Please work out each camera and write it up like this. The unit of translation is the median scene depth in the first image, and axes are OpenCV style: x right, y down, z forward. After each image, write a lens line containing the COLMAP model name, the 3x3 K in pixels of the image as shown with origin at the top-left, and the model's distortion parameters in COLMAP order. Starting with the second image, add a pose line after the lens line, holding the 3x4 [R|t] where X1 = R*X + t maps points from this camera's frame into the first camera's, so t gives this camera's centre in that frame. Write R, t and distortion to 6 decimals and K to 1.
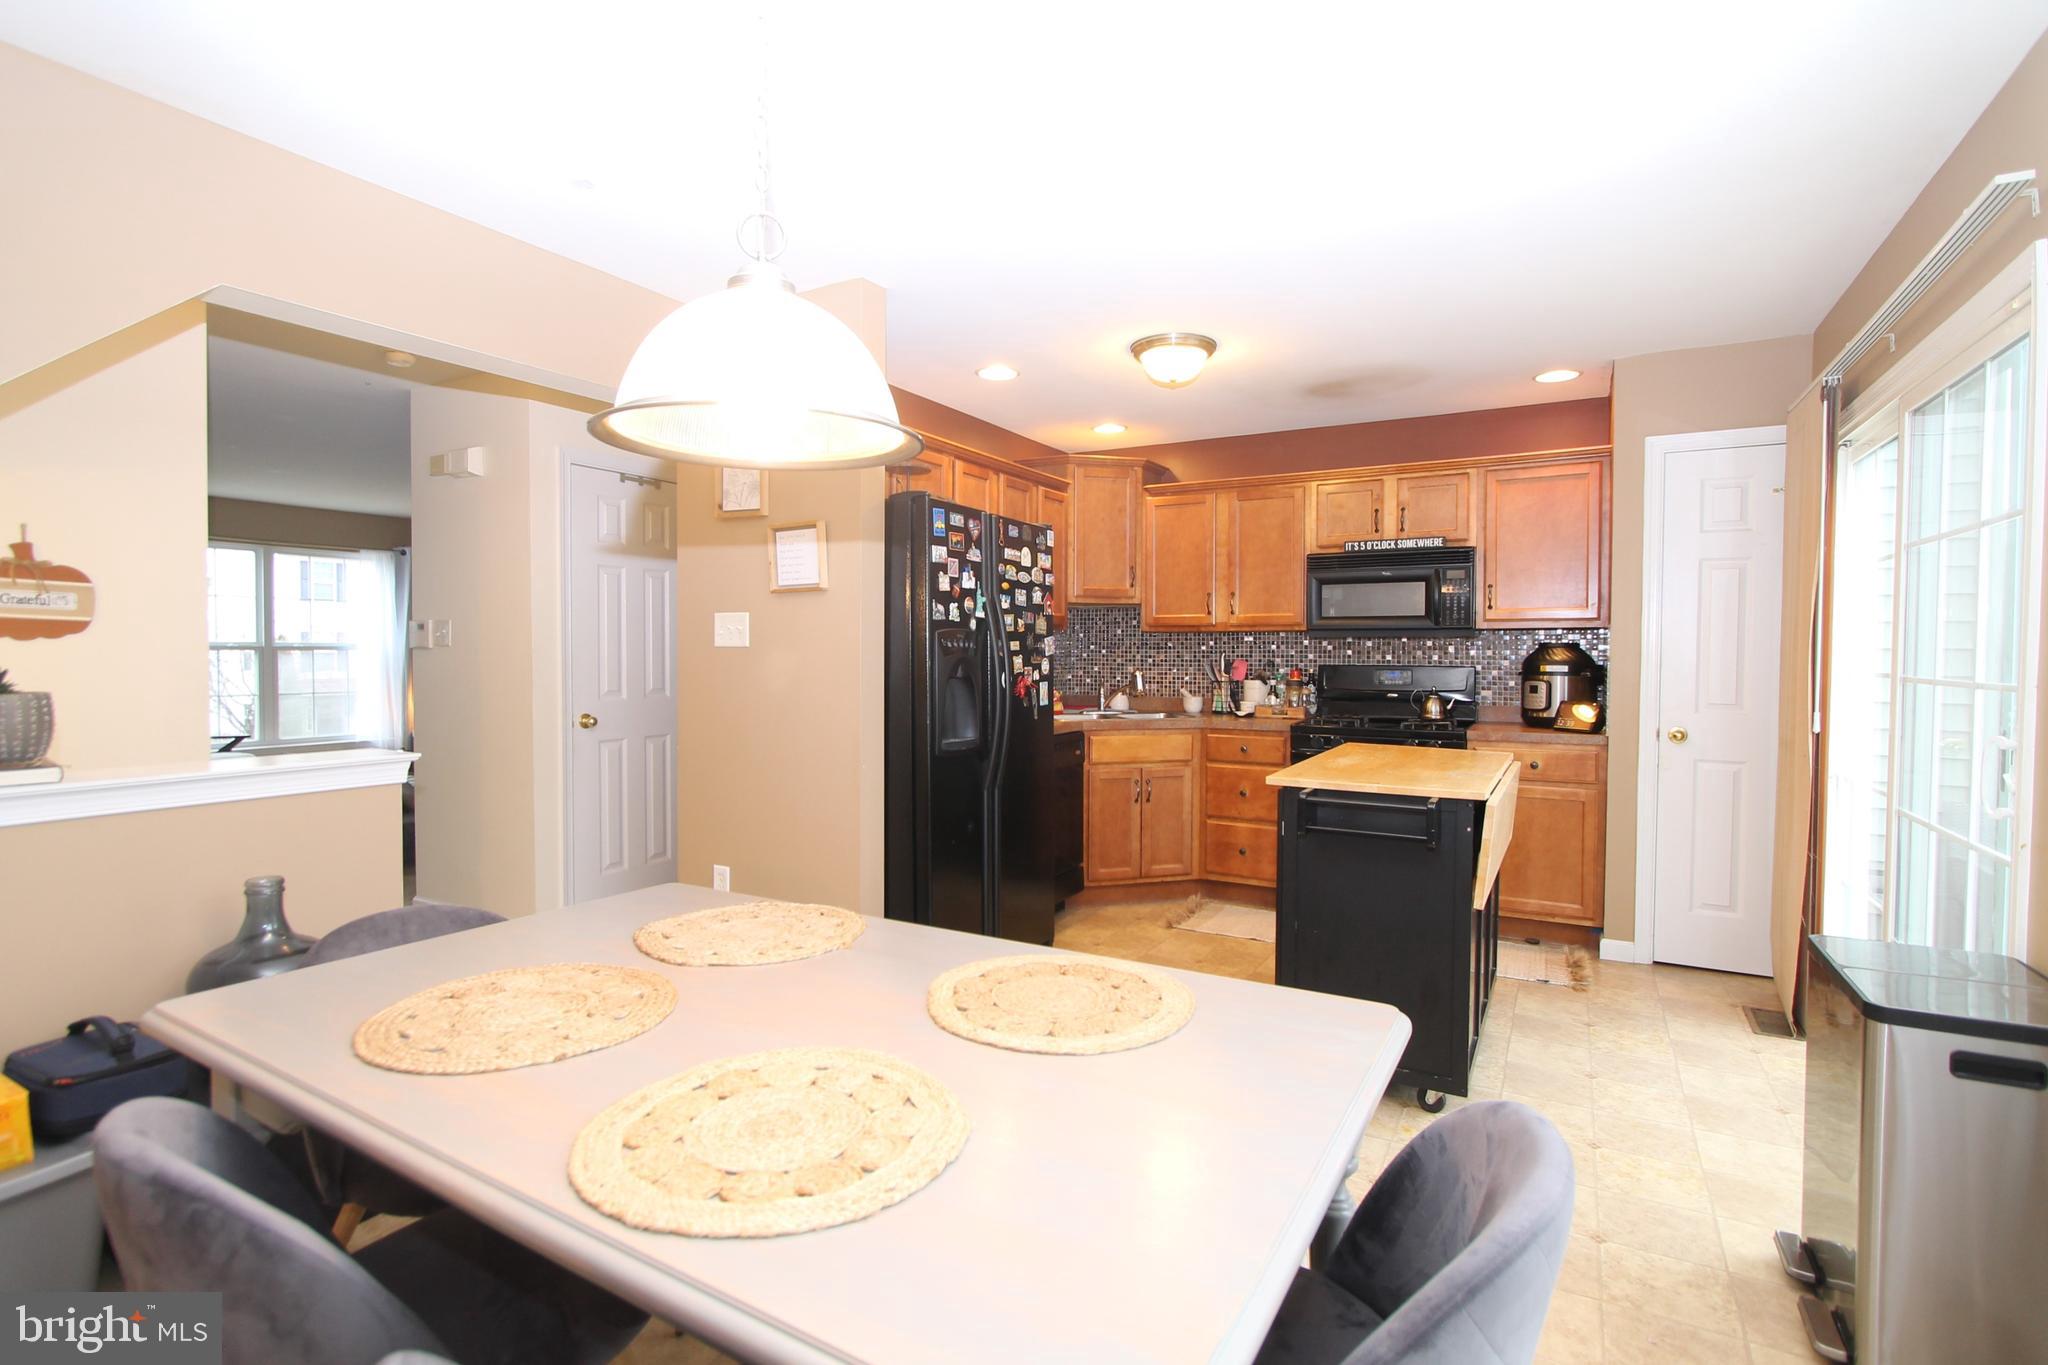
lens RADIAL K [[963.1, 0, 1025.3], [0, 963.1, 673.8], [0, 0, 1]] dist [-0.012414, 0.000729]
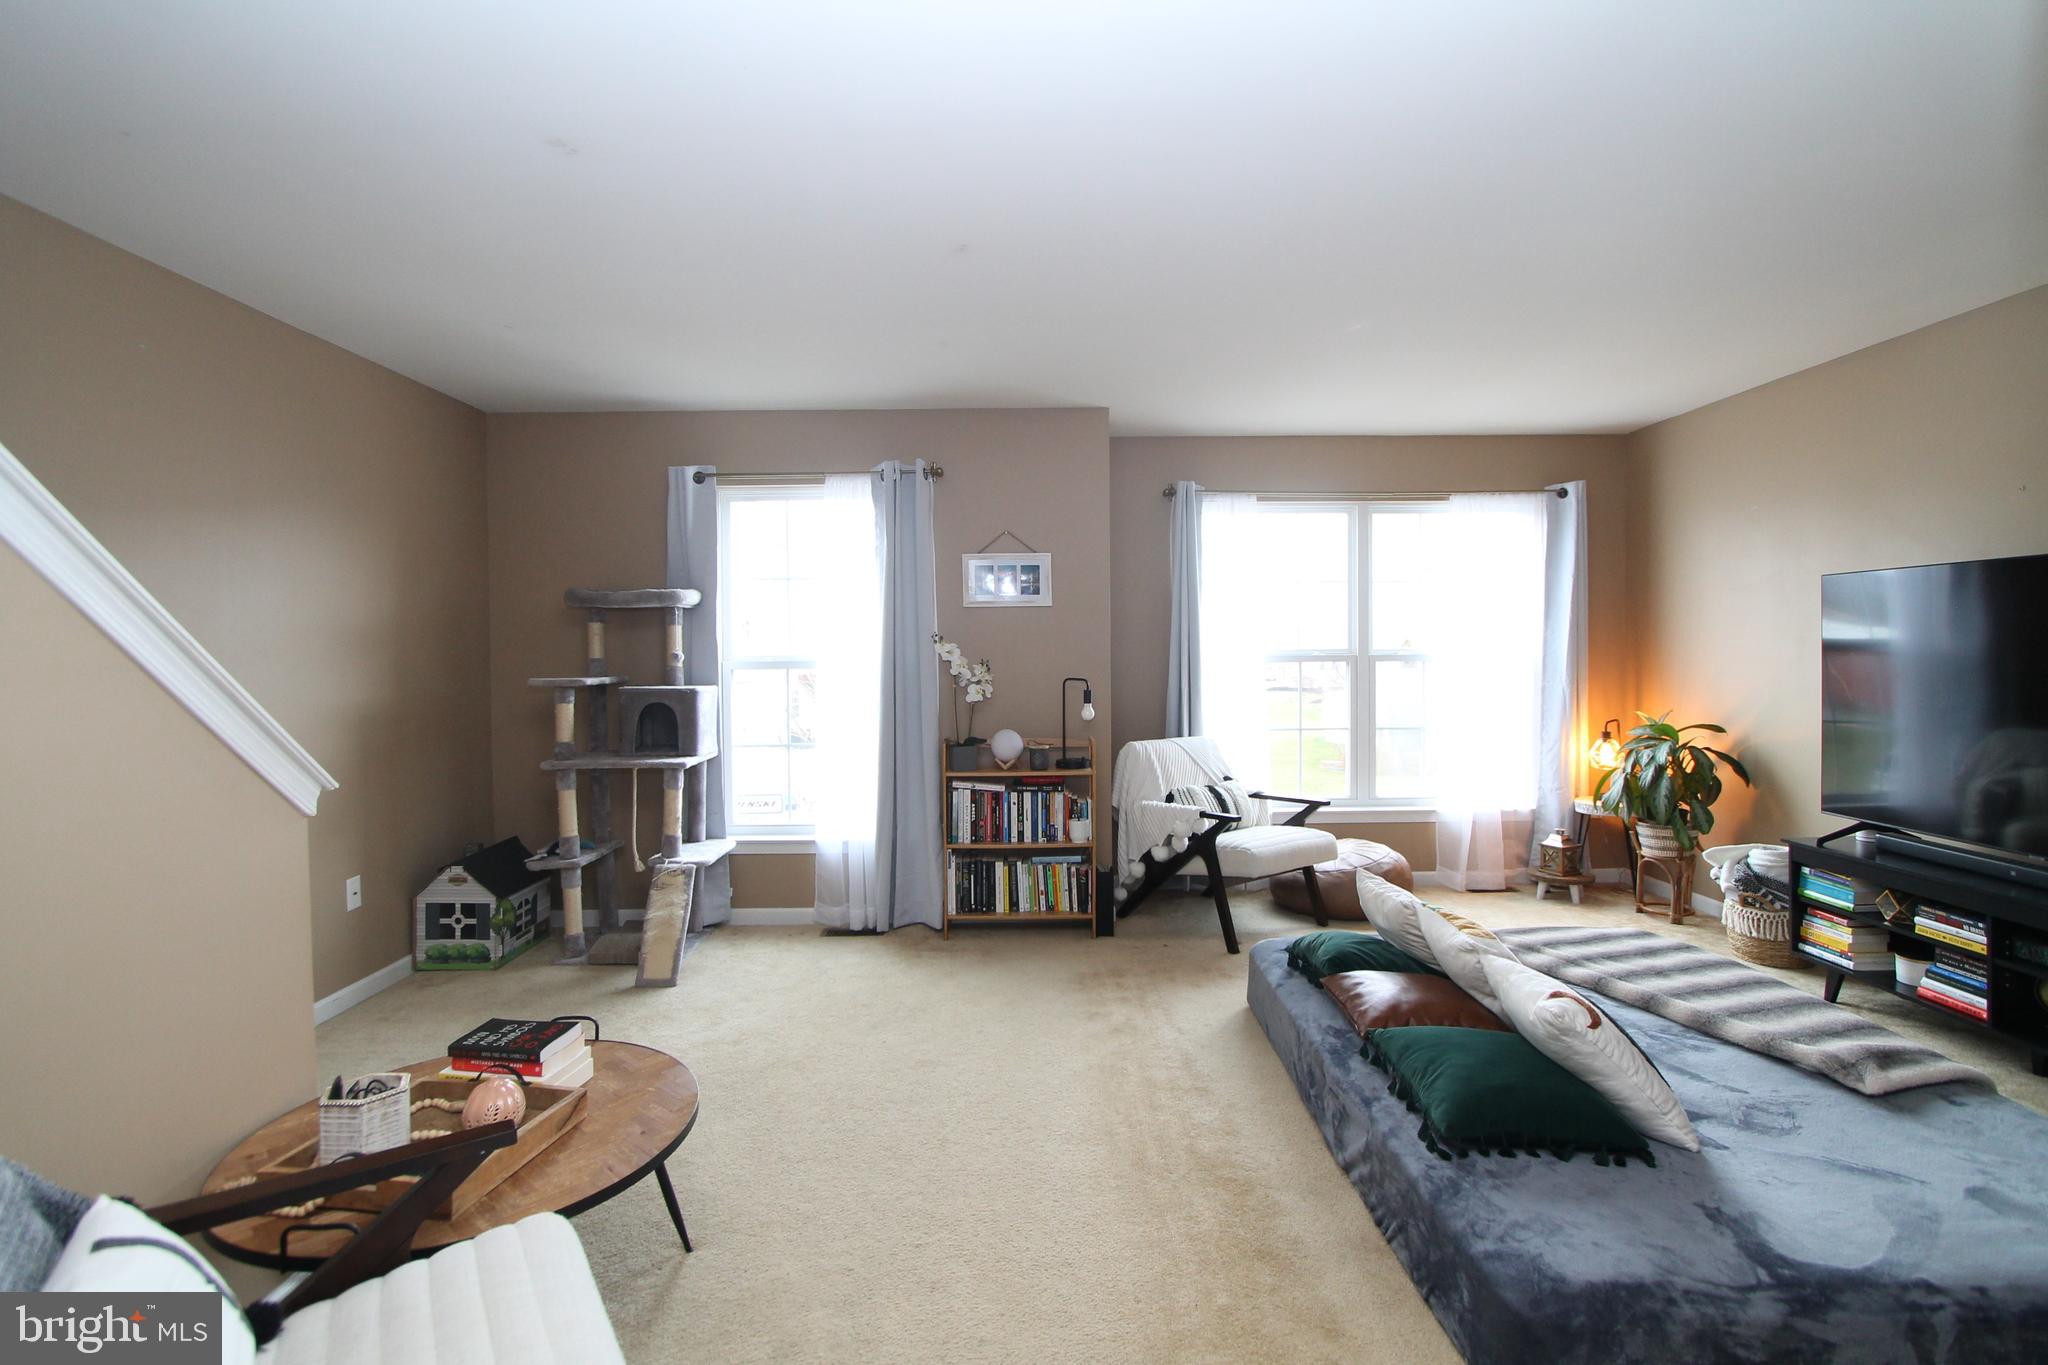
lens RADIAL K [[963.1, 0, 1025.3], [0, 963.1, 673.8], [0, 0, 1]] dist [-0.012414, 0.000729]
pose [[0.505226, 0.017048, -0.862818, -0.775399], [-0.015324, 0.999824, 0.010781, -0.046652], [0.862851, 0.007775, 0.505399, 1.066670]]
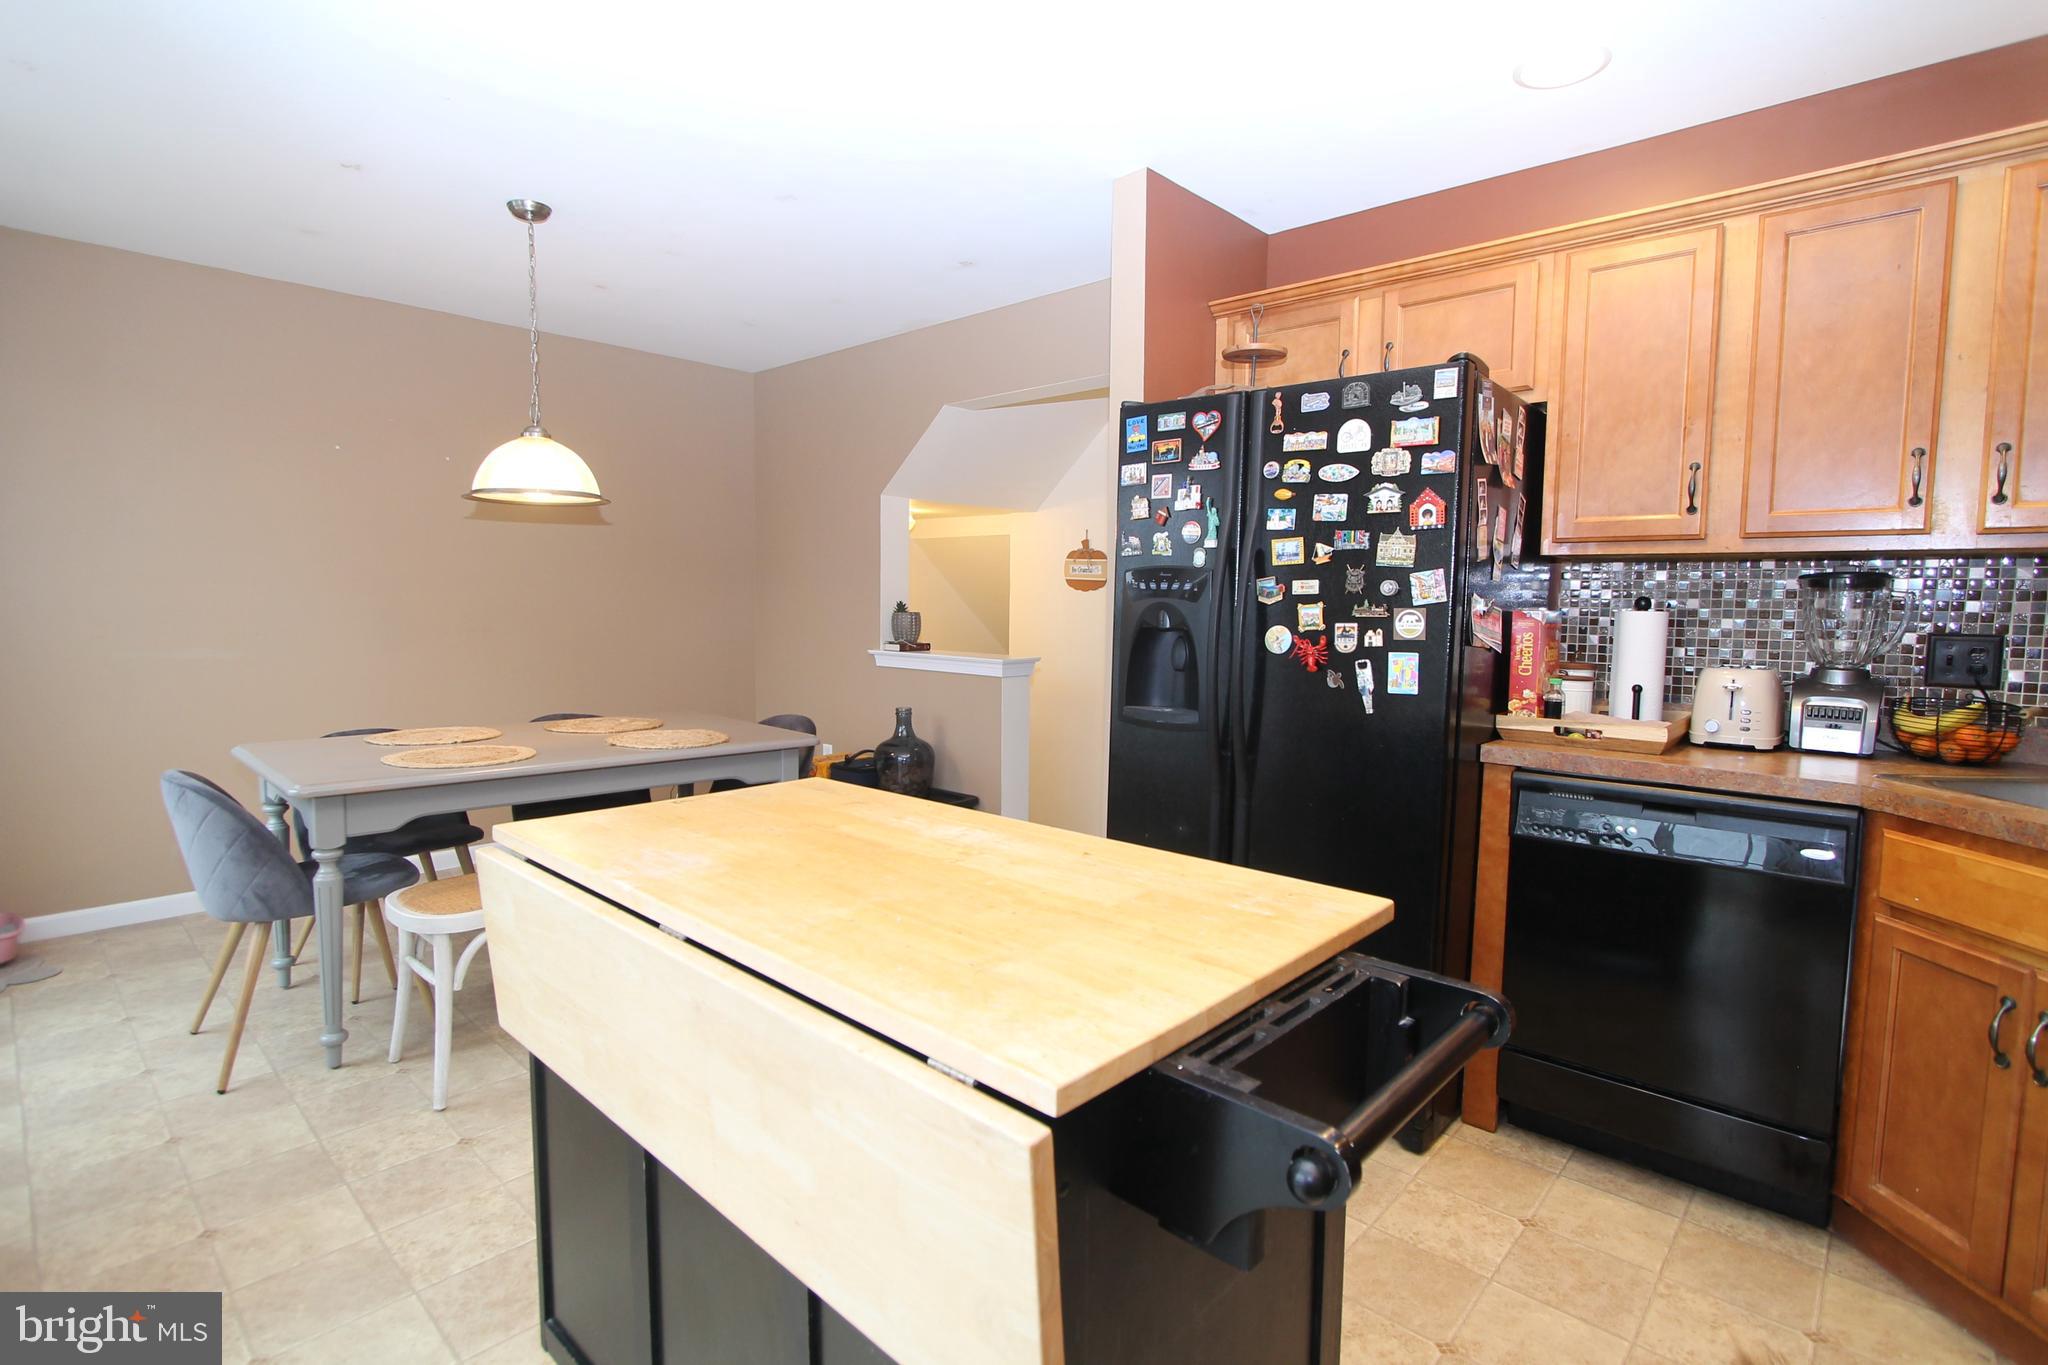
lens RADIAL K [[981.2, 0, 1024.7], [0, 981.2, 678.5], [0, 0, 1]] dist [-0.013842, 0.000360]
pose [[-0.219698, 0.075065, -0.972676, 0.662461], [-0.035842, 0.995741, 0.084940, -0.018012], [0.974909, 0.053524, -0.216072, 0.976187]]
